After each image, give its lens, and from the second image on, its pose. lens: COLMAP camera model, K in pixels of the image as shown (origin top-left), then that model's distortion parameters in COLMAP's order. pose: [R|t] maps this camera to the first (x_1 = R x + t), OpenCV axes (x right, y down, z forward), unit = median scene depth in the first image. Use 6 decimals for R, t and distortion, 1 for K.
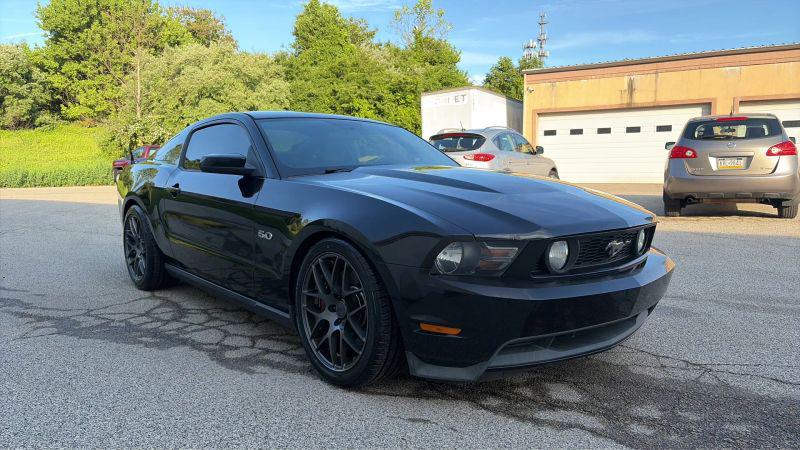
lens RADIAL K [[577.1, 0, 398.9], [0, 577.1, 226.7], [0, 0, 1]] dist [0.053054, -0.057579]
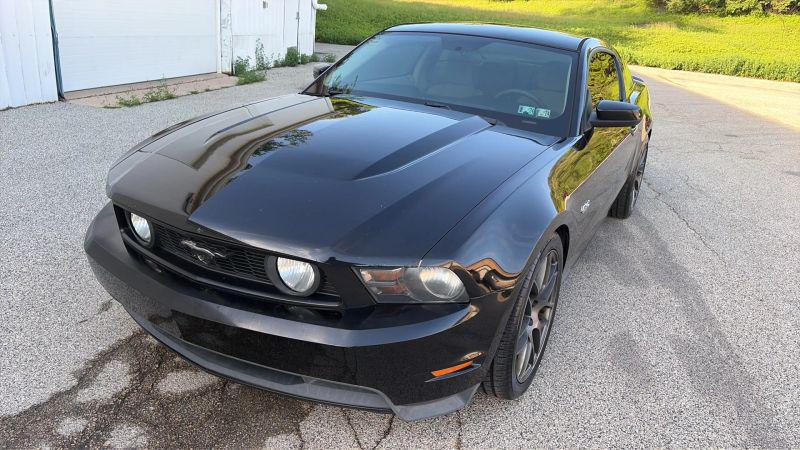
lens RADIAL K [[577.1, 0, 406.4], [0, 577.1, 232.8], [0, 0, 1]] dist [0.053054, -0.057579]
pose [[0.356670, 0.358374, -0.862760, 0.627615], [-0.180926, 0.932511, 0.312551, -0.151491], [0.916544, 0.044618, 0.397438, 0.544441]]
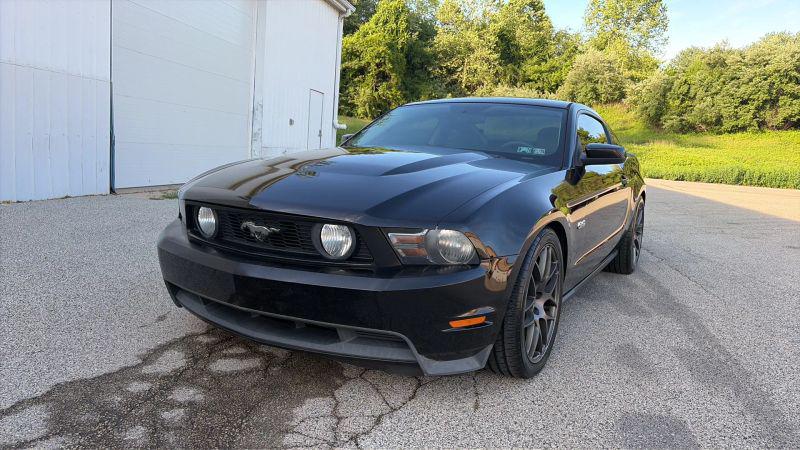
lens RADIAL K [[577.1, 0, 398.9], [0, 577.1, 225.5], [0, 0, 1]] dist [0.053054, -0.057579]
pose [[0.326926, 0.153461, -0.932507, 0.736804], [-0.159029, 0.981590, 0.105785, -0.058641], [0.931574, 0.113712, 0.345312, 0.513903]]
